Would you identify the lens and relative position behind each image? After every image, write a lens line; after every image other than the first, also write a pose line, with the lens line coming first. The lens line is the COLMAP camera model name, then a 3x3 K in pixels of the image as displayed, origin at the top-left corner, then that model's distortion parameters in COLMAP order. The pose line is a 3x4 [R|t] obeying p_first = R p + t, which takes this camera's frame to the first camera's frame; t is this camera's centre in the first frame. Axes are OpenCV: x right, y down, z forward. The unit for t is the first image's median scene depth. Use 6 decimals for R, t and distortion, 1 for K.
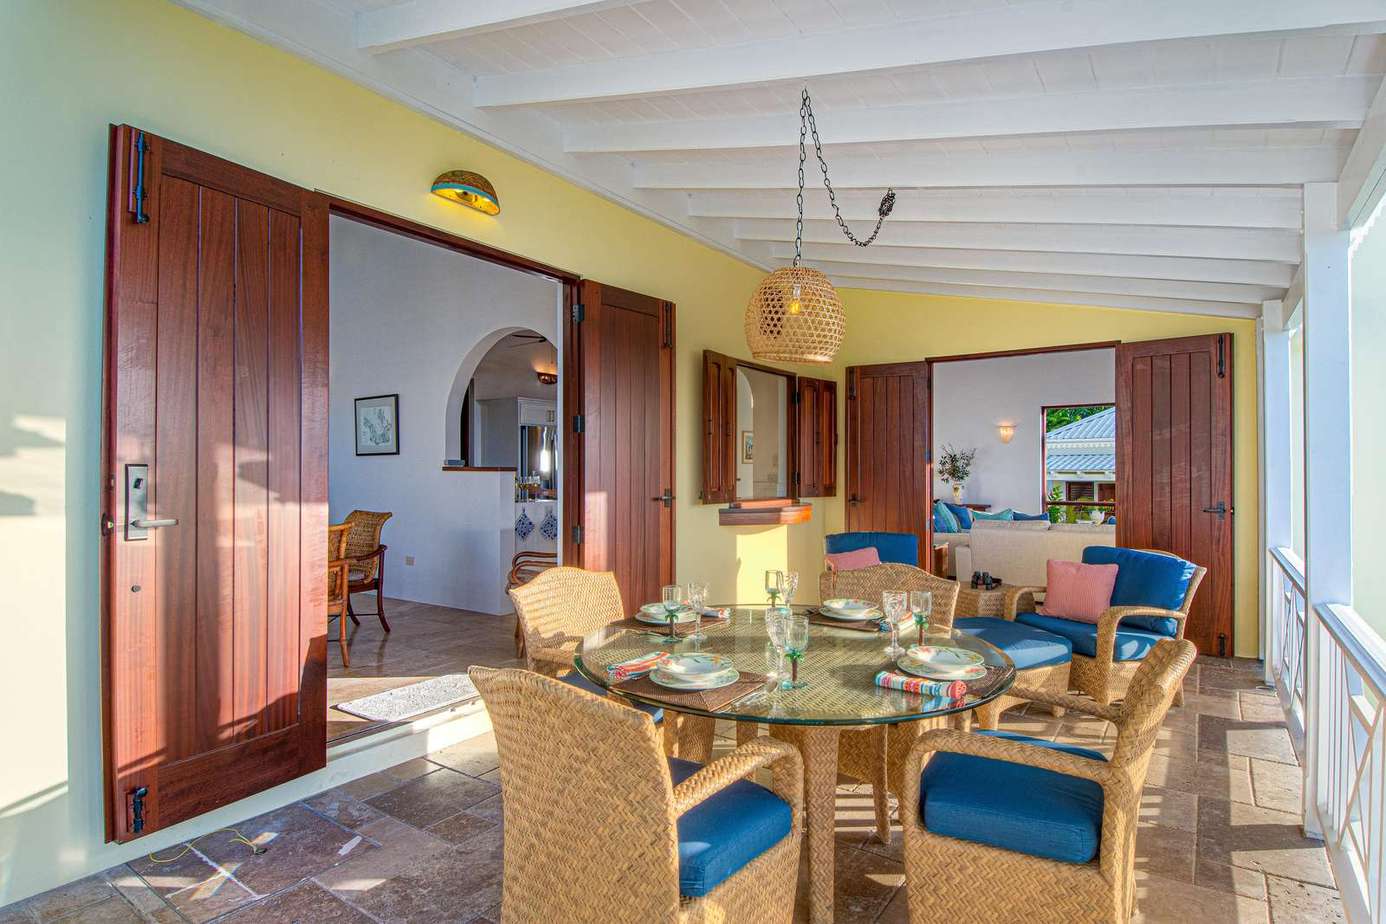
lens RADIAL K [[731.6, 0, 702.7], [0, 731.6, 468.3], [0, 0, 1]] dist [0.017367, -0.000727]
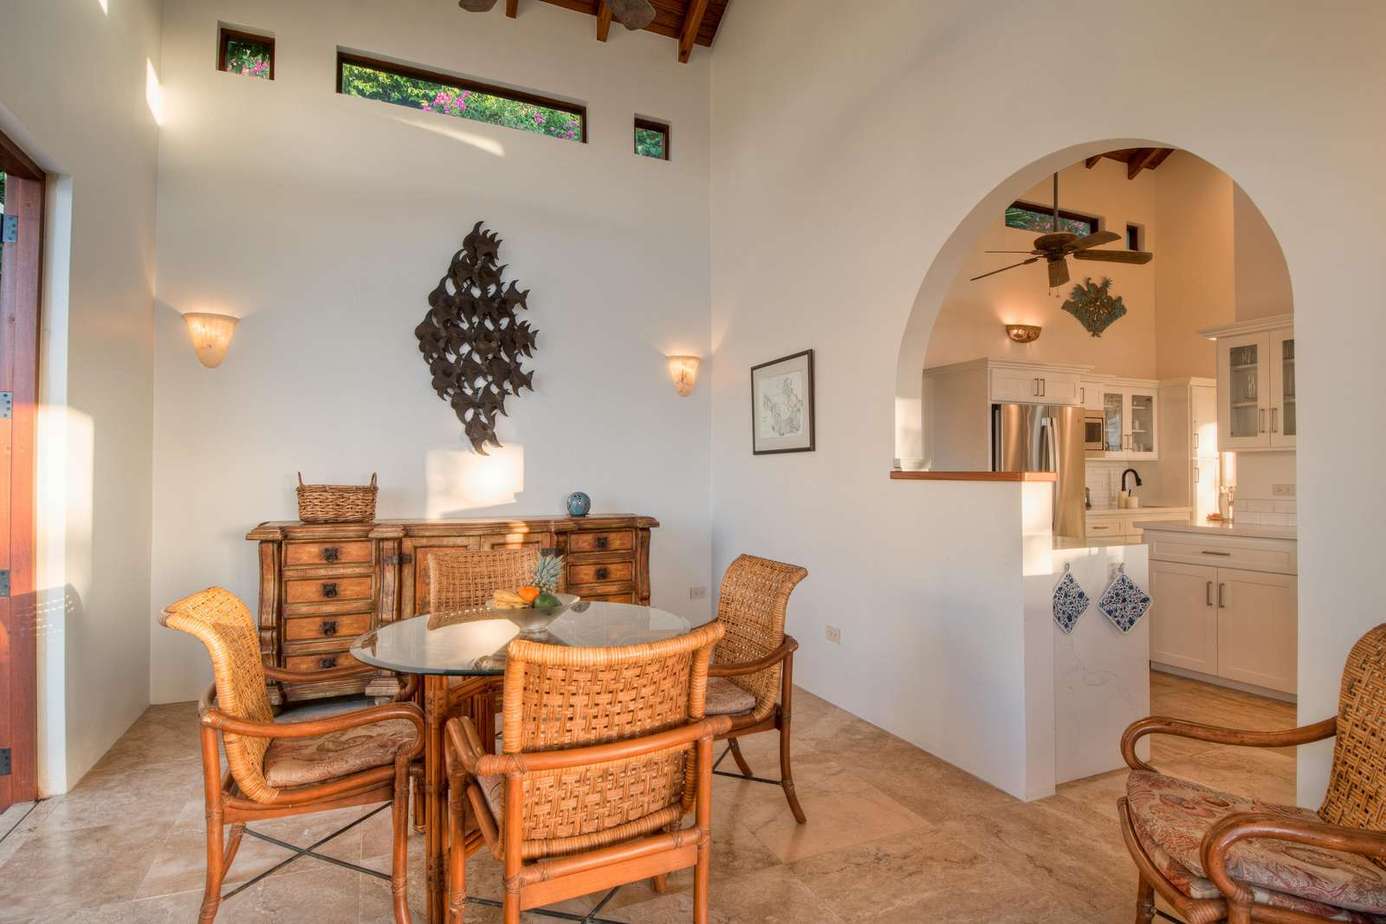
lens RADIAL K [[731.6, 0, 701.7], [0, 731.6, 462.8], [0, 0, 1]] dist [0.017367, -0.000727]
pose [[0.861835, -0.002508, -0.507182, -0.205916], [0.001225, 0.999995, -0.002864, -0.008056], [0.507187, 0.001847, 0.861834, 0.474260]]
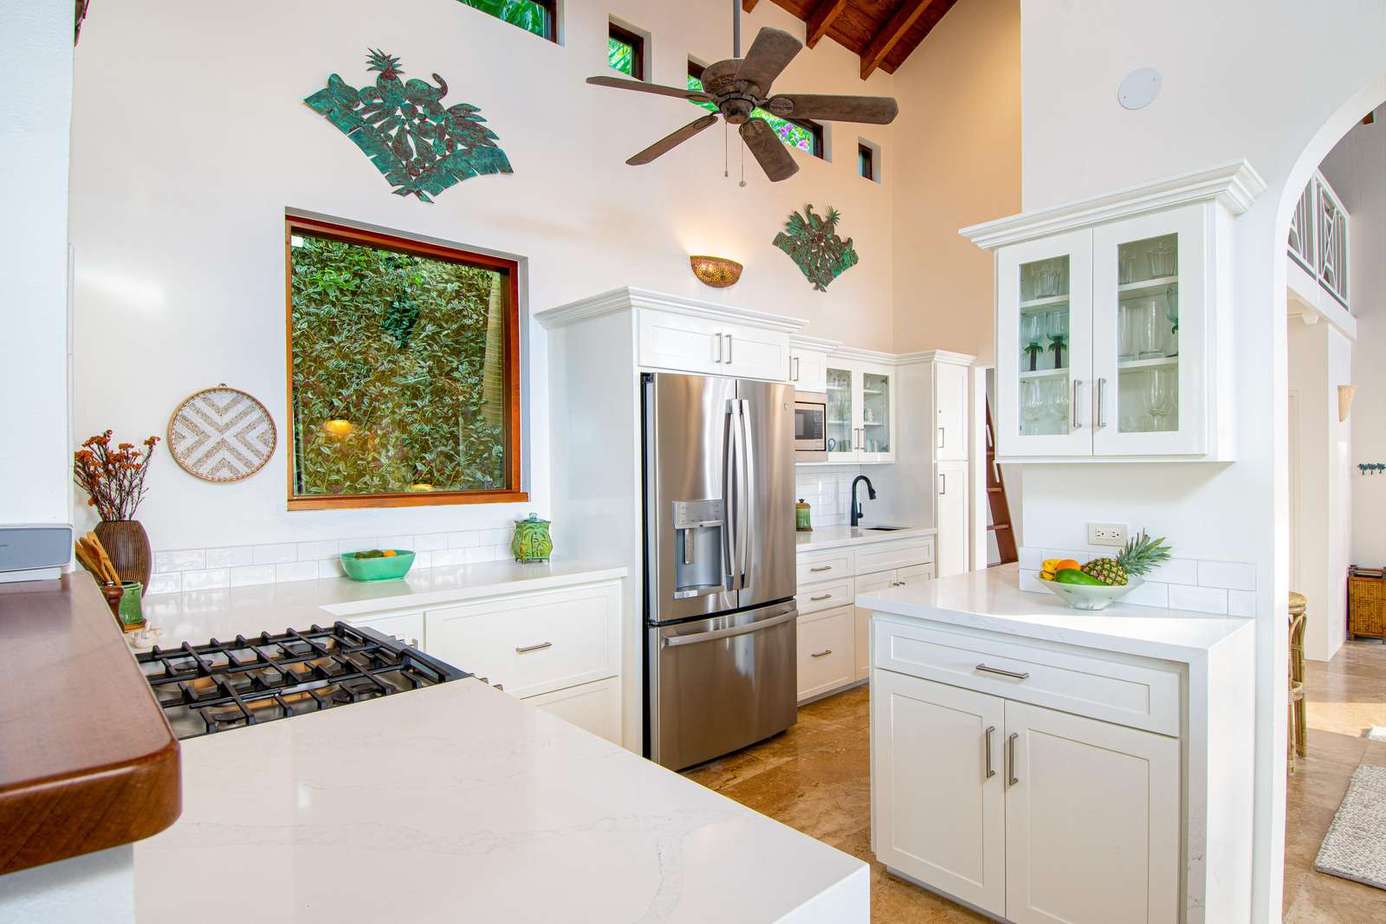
lens RADIAL K [[731.6, 0, 694.0], [0, 731.6, 460.6], [0, 0, 1]] dist [0.017367, -0.000727]
pose [[0.971093, -0.000409, -0.238701, -0.198533], [0.002447, 0.999963, 0.008239, -0.025749], [0.238689, -0.008585, 0.971058, 0.959186]]
